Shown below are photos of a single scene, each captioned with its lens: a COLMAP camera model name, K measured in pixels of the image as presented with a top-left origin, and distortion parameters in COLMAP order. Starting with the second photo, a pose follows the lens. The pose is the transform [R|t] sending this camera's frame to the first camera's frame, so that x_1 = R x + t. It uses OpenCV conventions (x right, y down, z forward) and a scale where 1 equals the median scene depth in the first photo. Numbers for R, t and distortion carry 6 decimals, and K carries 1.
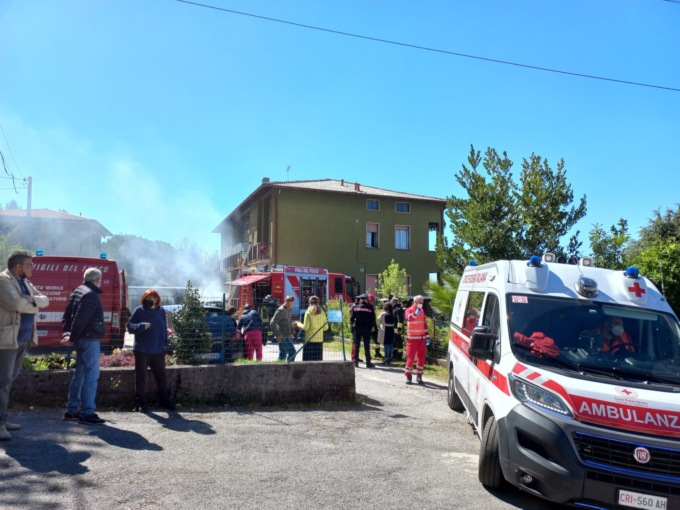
lens RADIAL K [[488.5, 0, 335.5], [0, 488.5, 257.5], [0, 0, 1]] dist [0.042392, -0.016978]
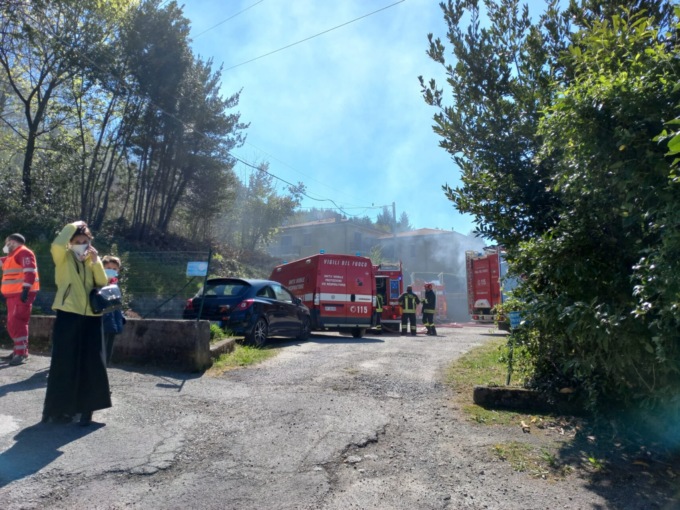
lens RADIAL K [[488.5, 0, 343.3], [0, 488.5, 254.1], [0, 0, 1]] dist [0.042392, -0.016978]
pose [[0.663164, -0.098977, -0.741901, 0.325749], [0.069047, 0.995081, -0.071035, 0.071011], [0.745283, -0.004118, 0.666736, 0.254755]]
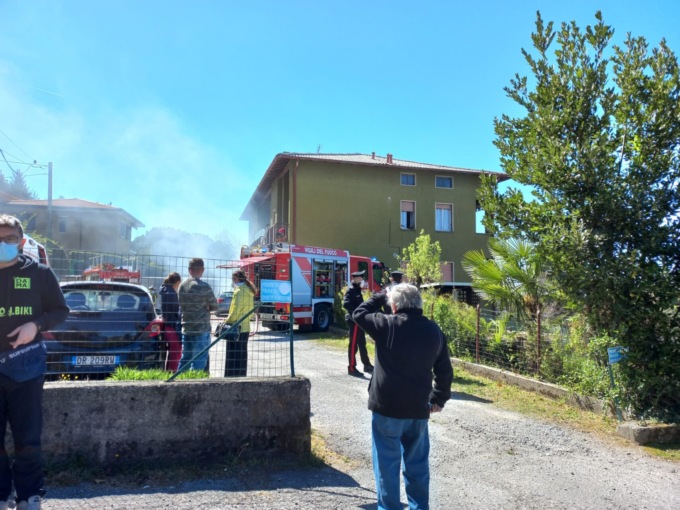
lens RADIAL K [[488.5, 0, 338.8], [0, 488.5, 253.9], [0, 0, 1]] dist [0.042392, -0.016978]
pose [[0.995932, -0.005963, -0.089911, 0.046386], [0.005956, 0.999982, -0.000354, 0.033050], [0.089912, -0.000183, 0.995950, 0.198085]]
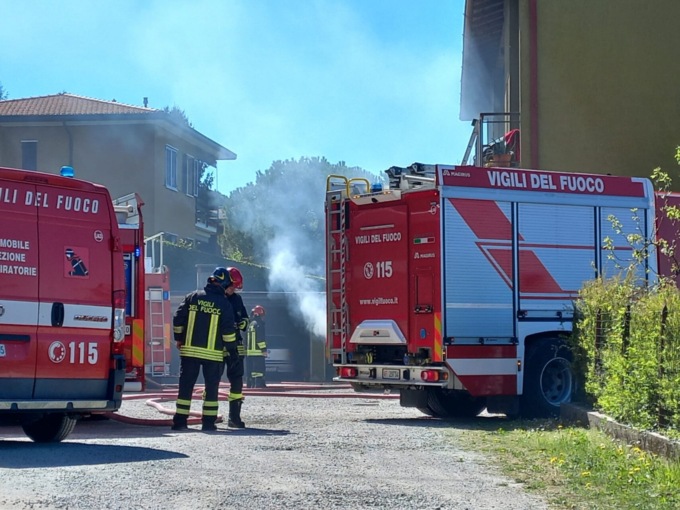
lens RADIAL K [[1468.8, 0, 333.7], [0, 1468.8, 305.9], [0, 0, 1]] dist [0.053627, 0.000000]
pose [[0.900300, -0.023076, -0.434658, 0.201460], [0.045328, 0.998135, 0.040895, 0.060265], [0.432903, -0.056520, 0.899667, 0.204601]]
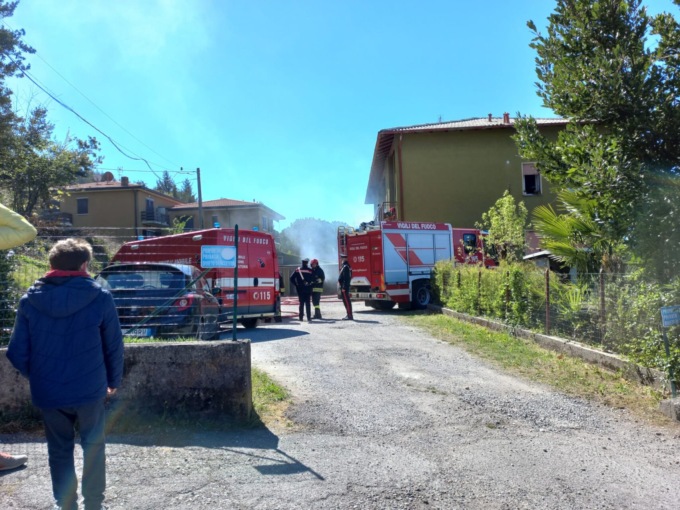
lens RADIAL K [[488.5, 0, 339.2], [0, 488.5, 272.3], [0, 0, 1]] dist [0.042392, -0.016978]
pose [[0.921981, -0.051442, -0.383804, 0.129577], [0.079452, 0.995180, 0.057476, 0.047917], [0.378998, -0.083485, 0.921624, 0.232619]]
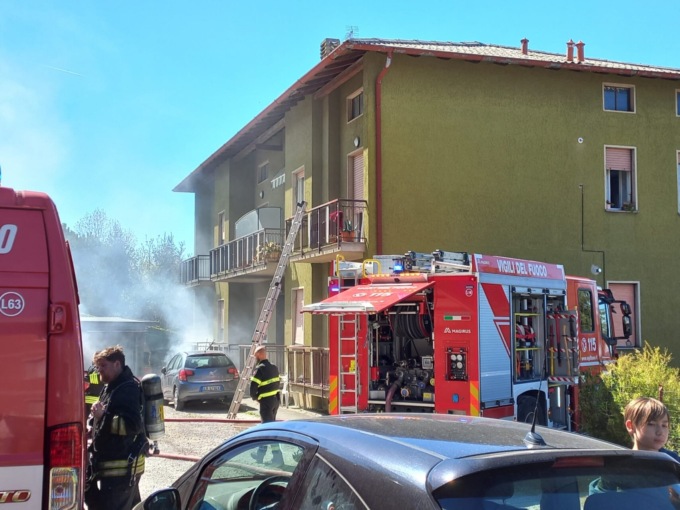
lens RADIAL K [[968.4, 0, 341.2], [0, 968.4, 258.2], [0, 0, 1]] dist [0.111524, 0.000000]
pose [[0.999239, -0.015818, -0.035659, -0.167803], [0.015924, 0.999870, 0.002673, 0.016988], [0.035612, -0.003239, 0.999360, 0.334630]]
